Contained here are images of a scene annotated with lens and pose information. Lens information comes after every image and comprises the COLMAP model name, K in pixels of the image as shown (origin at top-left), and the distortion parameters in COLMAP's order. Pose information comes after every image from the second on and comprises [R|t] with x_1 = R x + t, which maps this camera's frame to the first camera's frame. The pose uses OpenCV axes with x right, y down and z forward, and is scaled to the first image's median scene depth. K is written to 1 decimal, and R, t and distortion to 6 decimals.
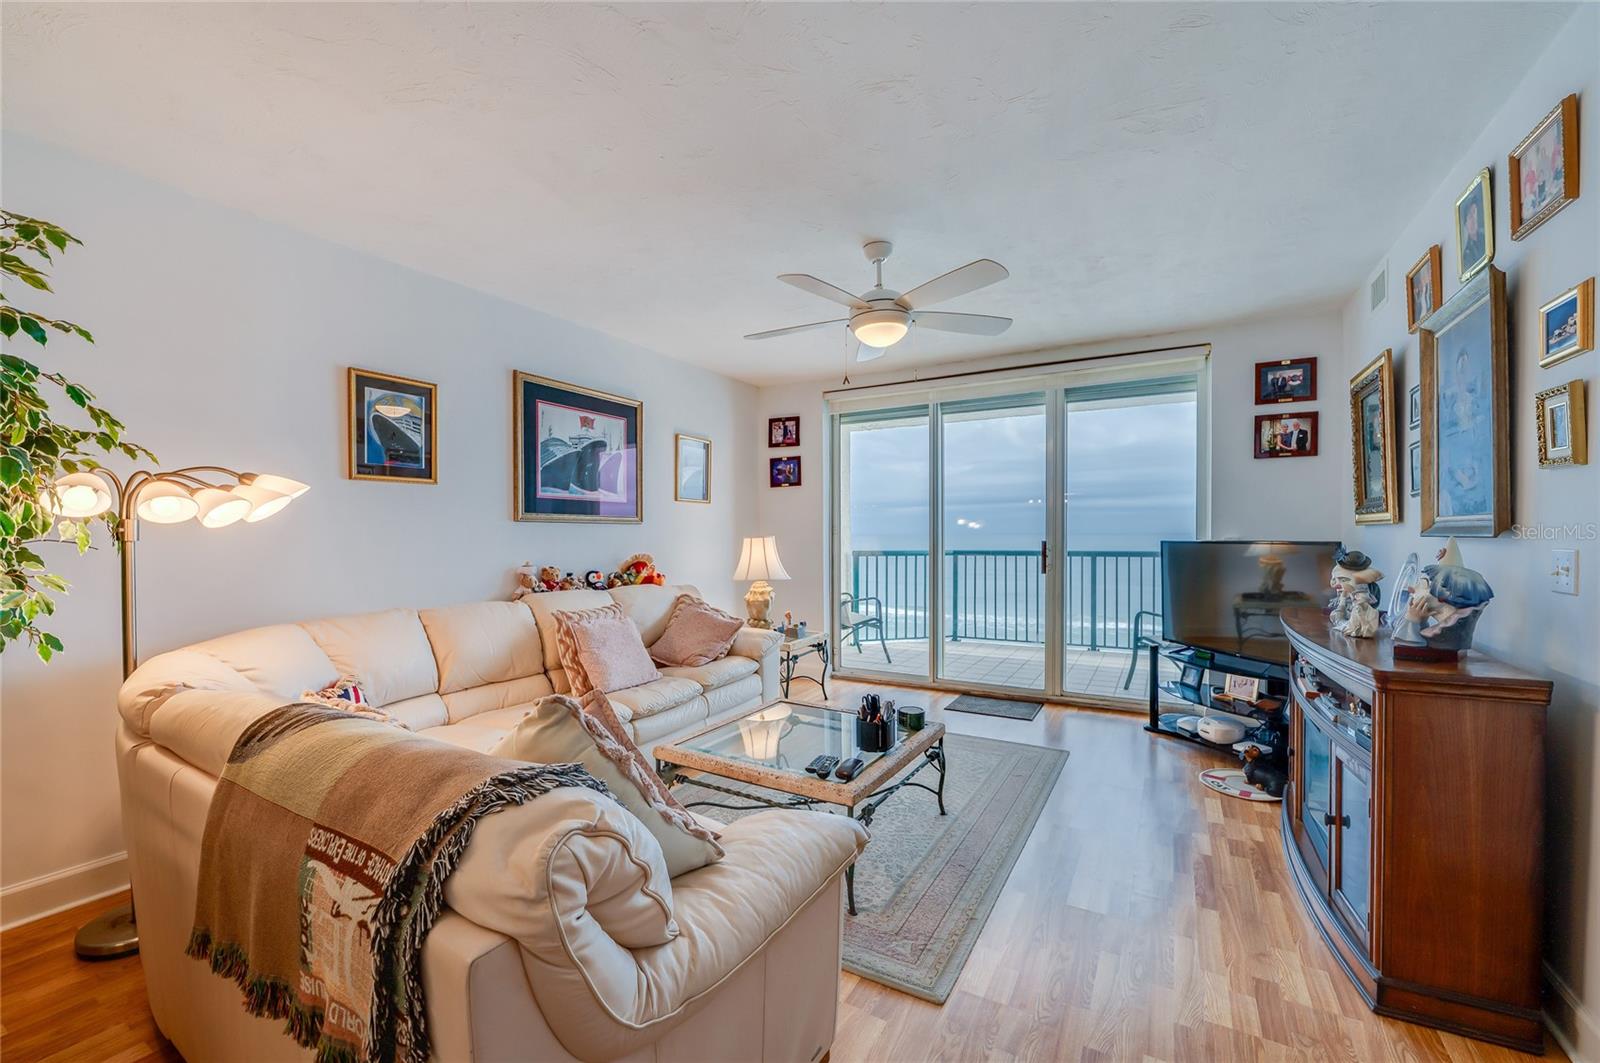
lens RADIAL K [[641.8, 0, 807.7], [0, 641.8, 540.3], [0, 0, 1]] dist [-0.002602, -0.000057]
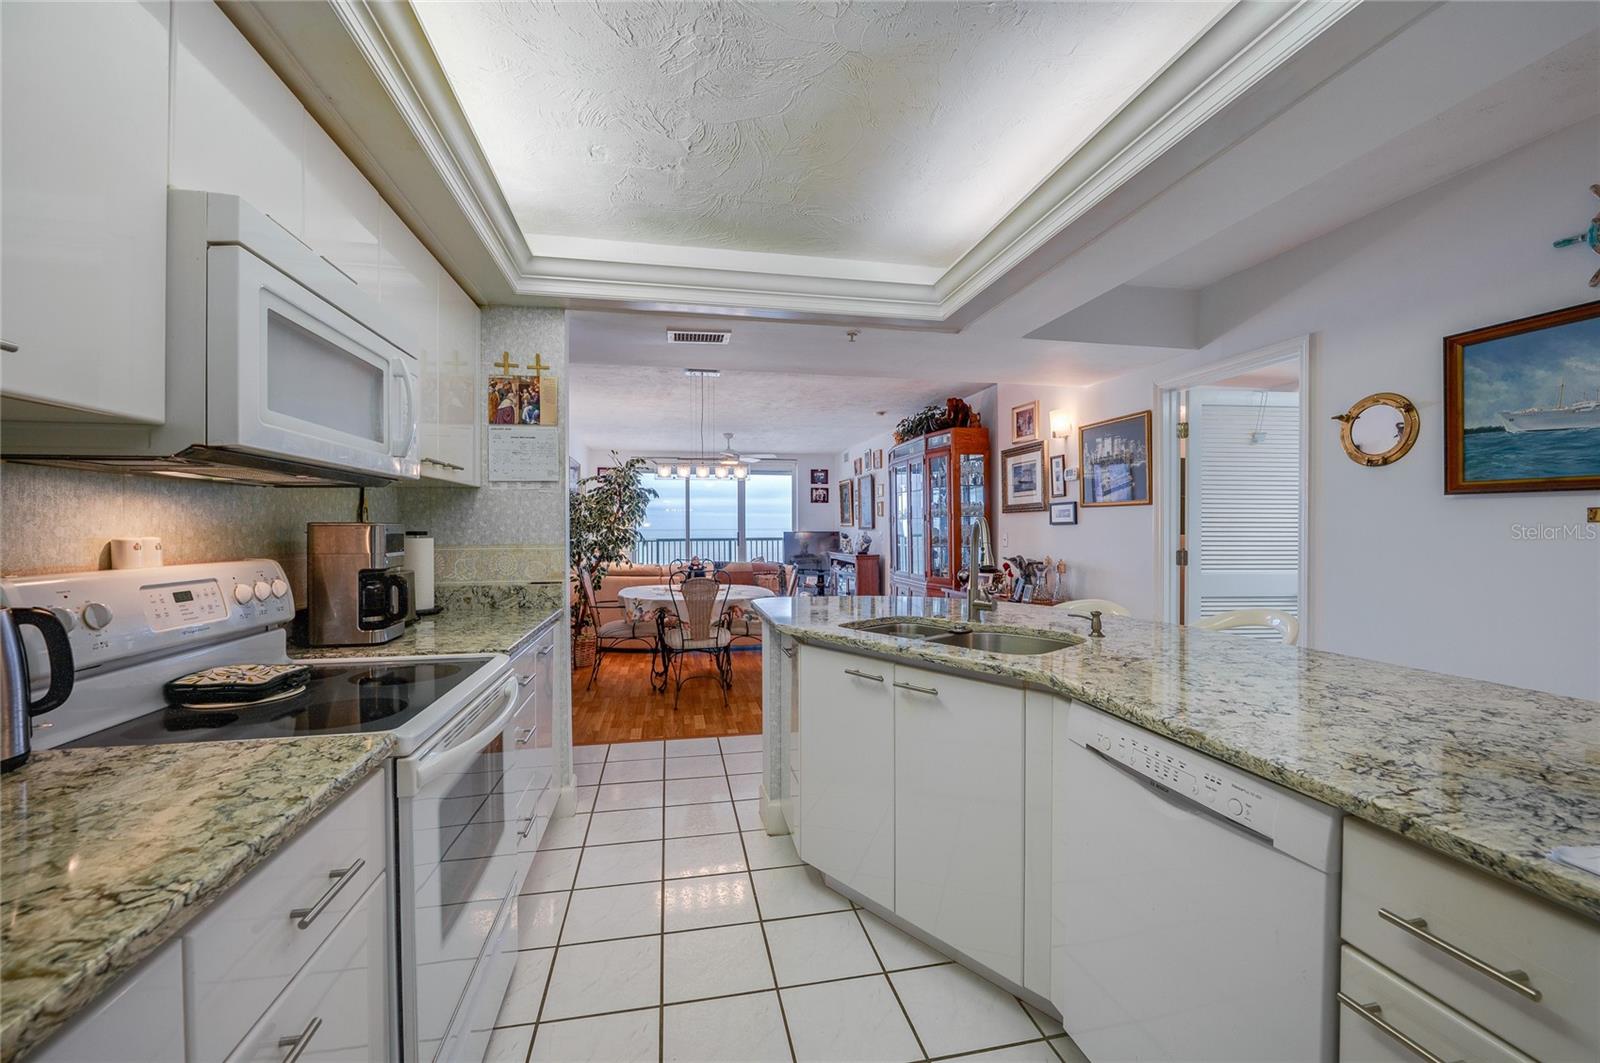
lens RADIAL K [[645.9, 0, 797.5], [0, 645.9, 529.4], [0, 0, 1]] dist [-0.015133, 0.000431]
pose [[0.751028, 0.001647, 0.660268, -1.142248], [0.006732, 0.999926, -0.010151, 0.016992], [-0.660236, 0.012069, 0.750961, -1.021686]]
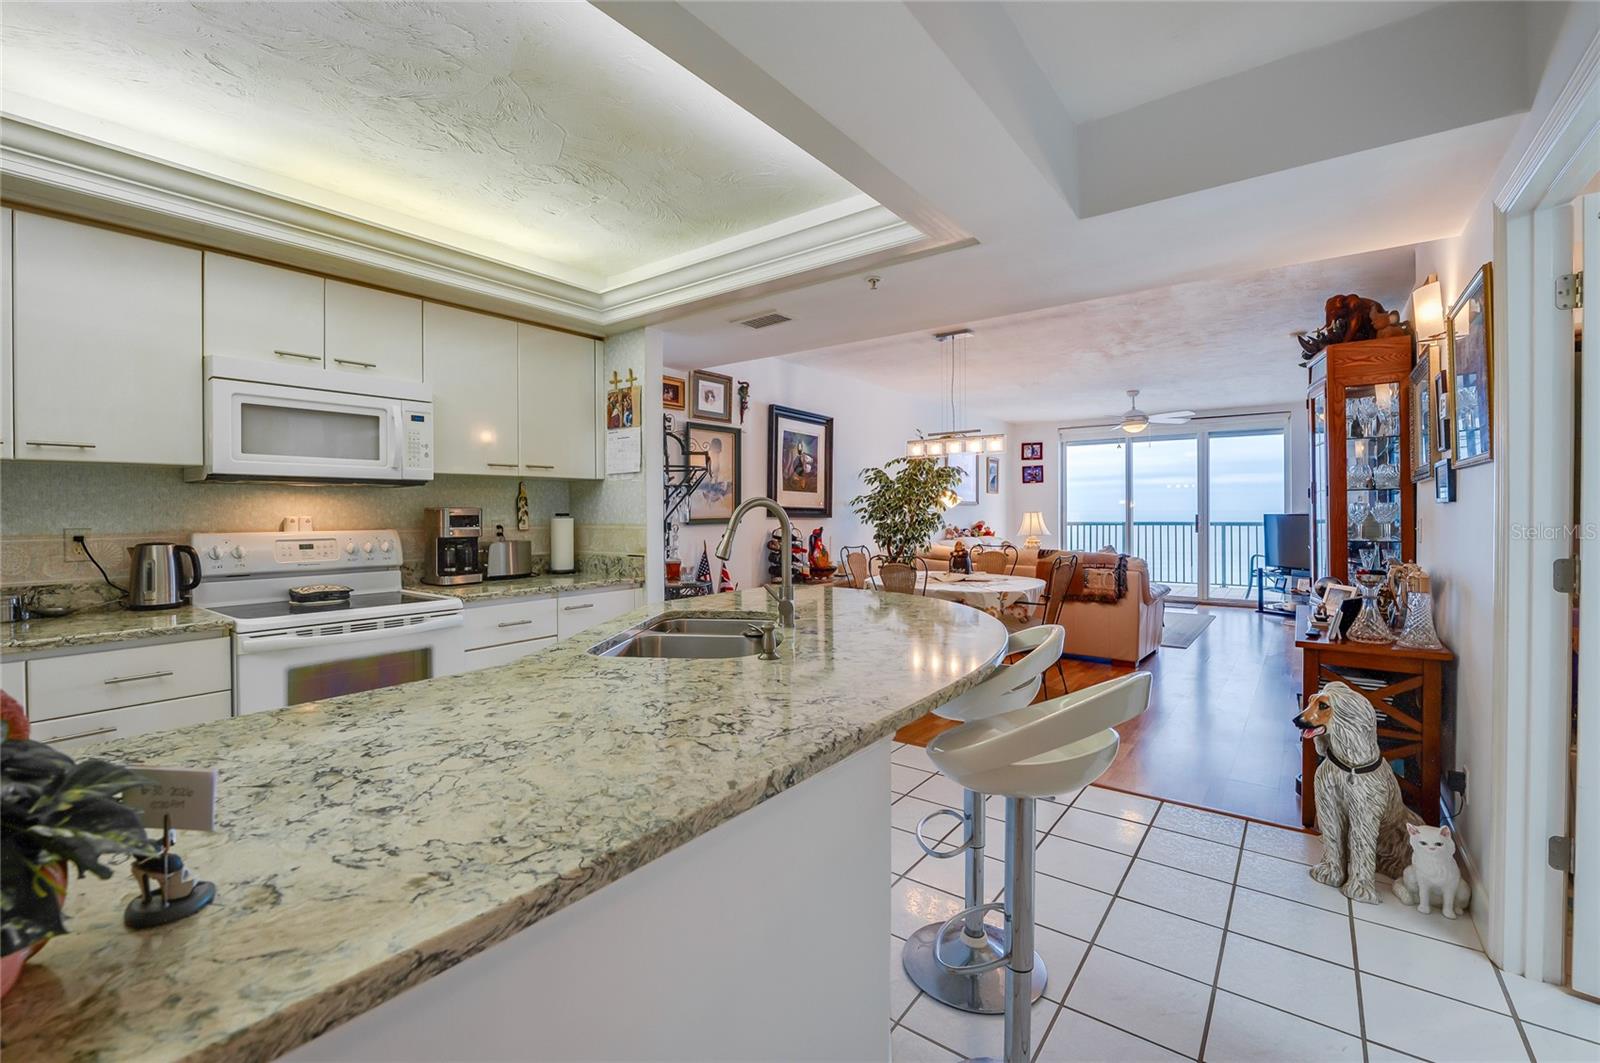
lens RADIAL K [[682.7, 0, 793.8], [0, 682.7, 514.4], [0, 0, 1]] dist [-0.015709, -0.000102]
pose [[0.991064, 0.002203, -0.133370, -0.564474], [-0.002971, 0.999980, -0.005566, 0.015646], [0.133355, 0.005913, 0.991051, -1.178429]]
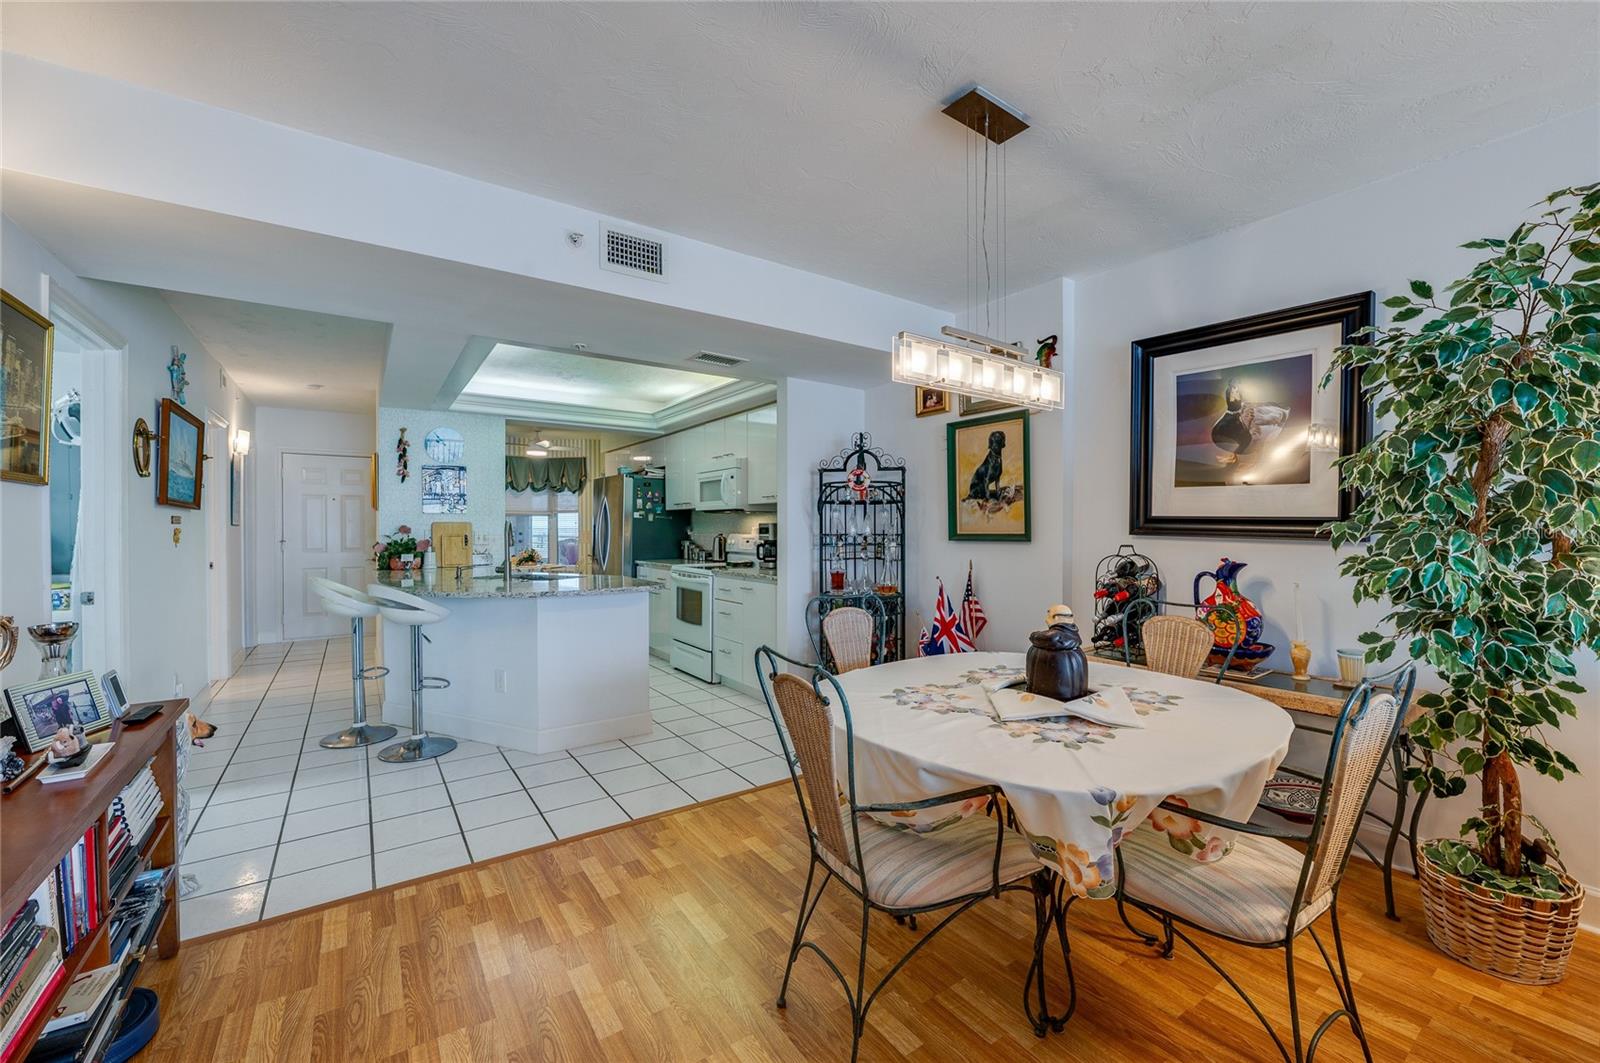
lens RADIAL K [[645.9, 0, 797.5], [0, 645.9, 529.4], [0, 0, 1]] dist [-0.015133, 0.000431]
pose [[-0.441186, 0.009064, -0.897370, 0.056553], [-0.007904, 0.999871, 0.013985, -0.001000], [0.897381, 0.013263, -0.441057, 0.148146]]
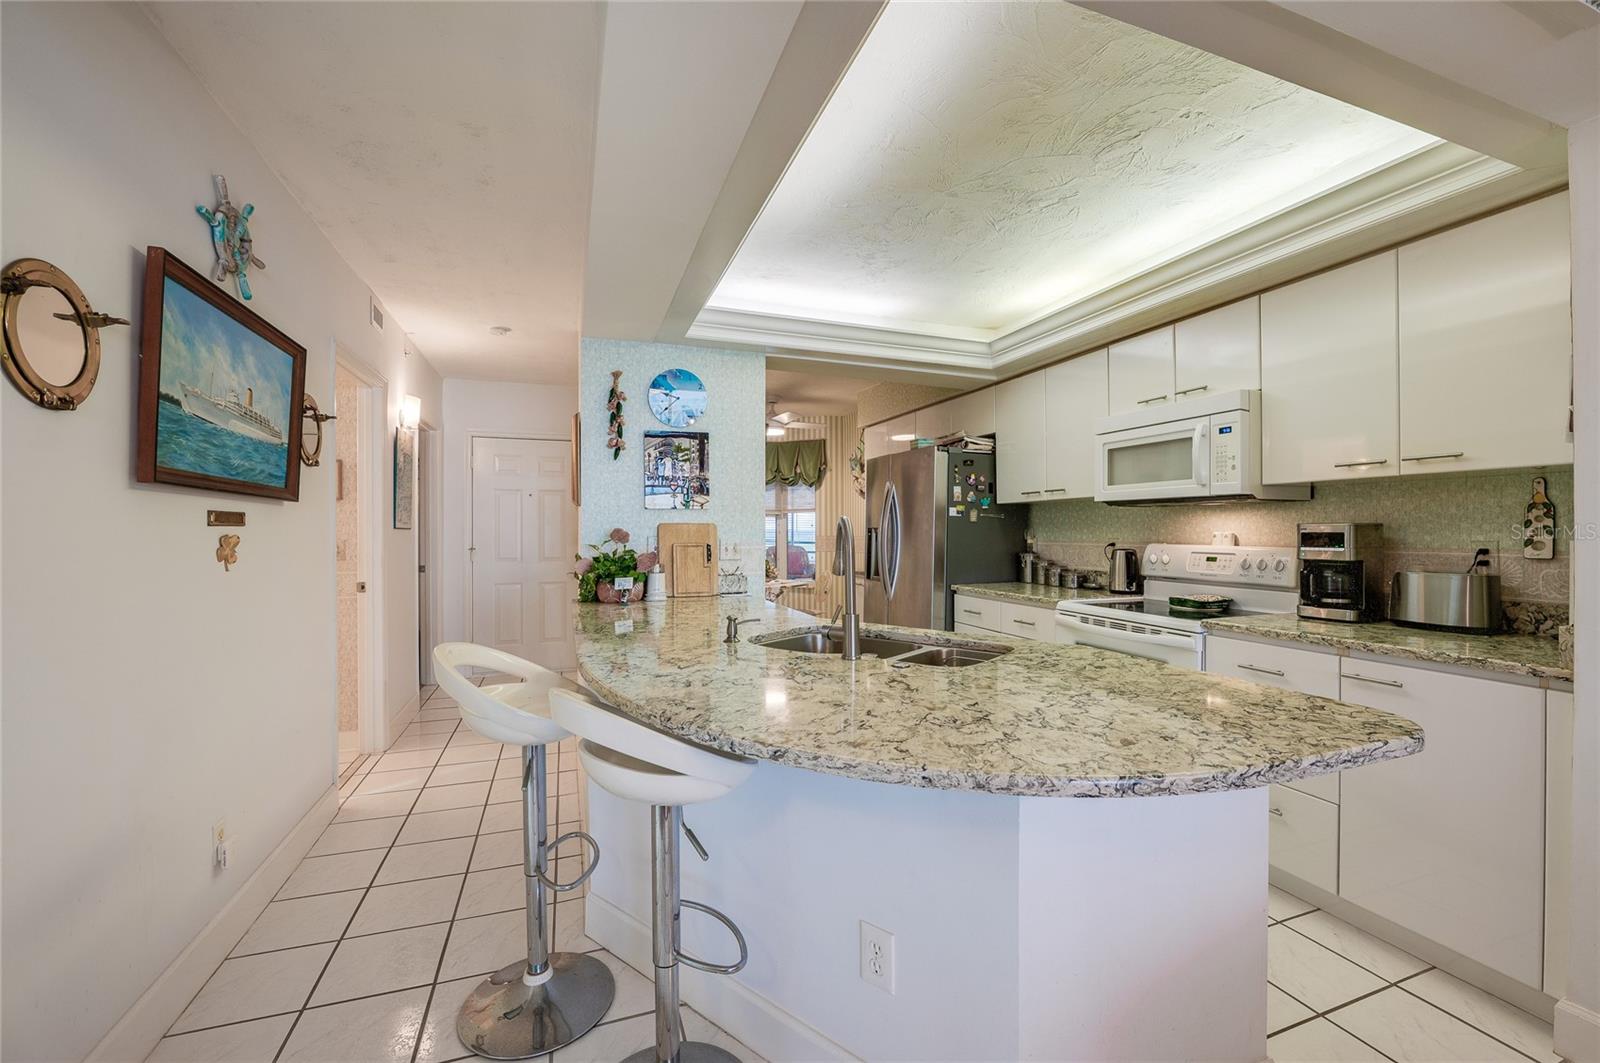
lens RADIAL K [[653.3, 0, 812.5], [0, 653.3, 528.8], [0, 0, 1]] dist [-0.013583, 0.000076]
pose [[-0.644719, 0.004385, -0.764407, -0.294910], [-0.004929, 0.999939, 0.009894, 0.006317], [0.764404, 0.010147, -0.644658, -0.432669]]
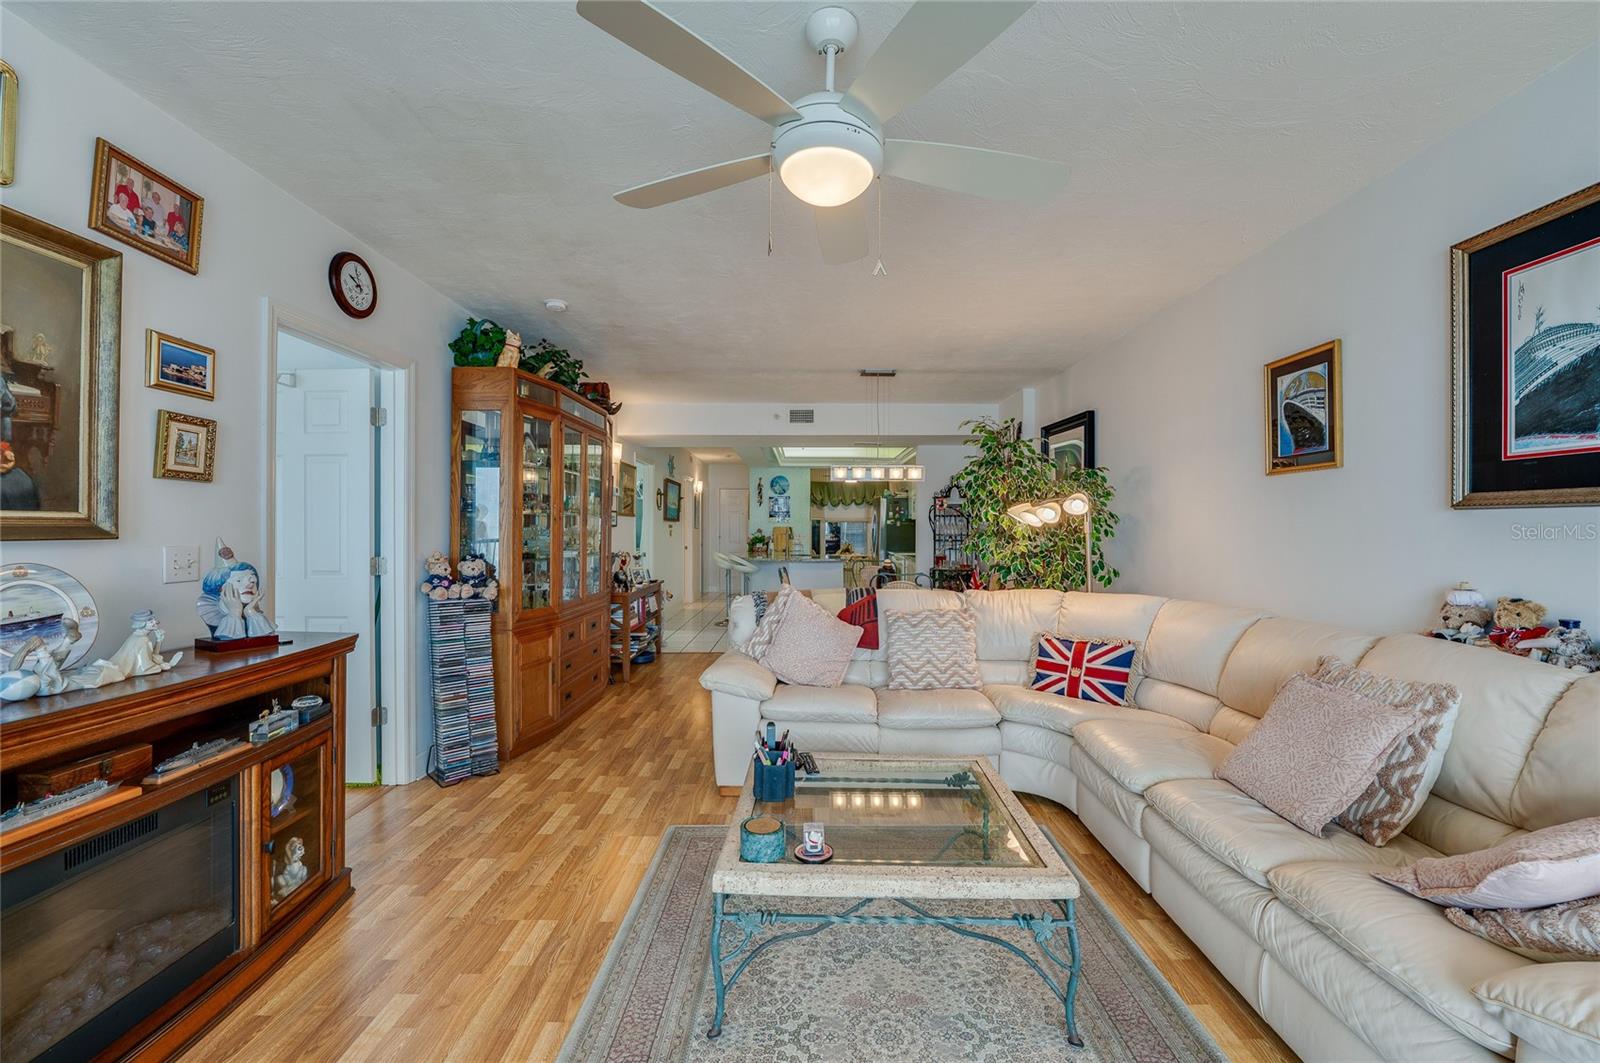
lens RADIAL K [[632.6, 0, 772.6], [0, 632.6, 527.3], [0, 0, 1]] dist [0.000311, 0.000114]
pose [[-0.893166, 0.002935, -0.449717, 0.302930], [-0.001805, 0.999947, 0.010110, -0.014964], [0.449723, 0.009842, -0.893114, 1.073203]]
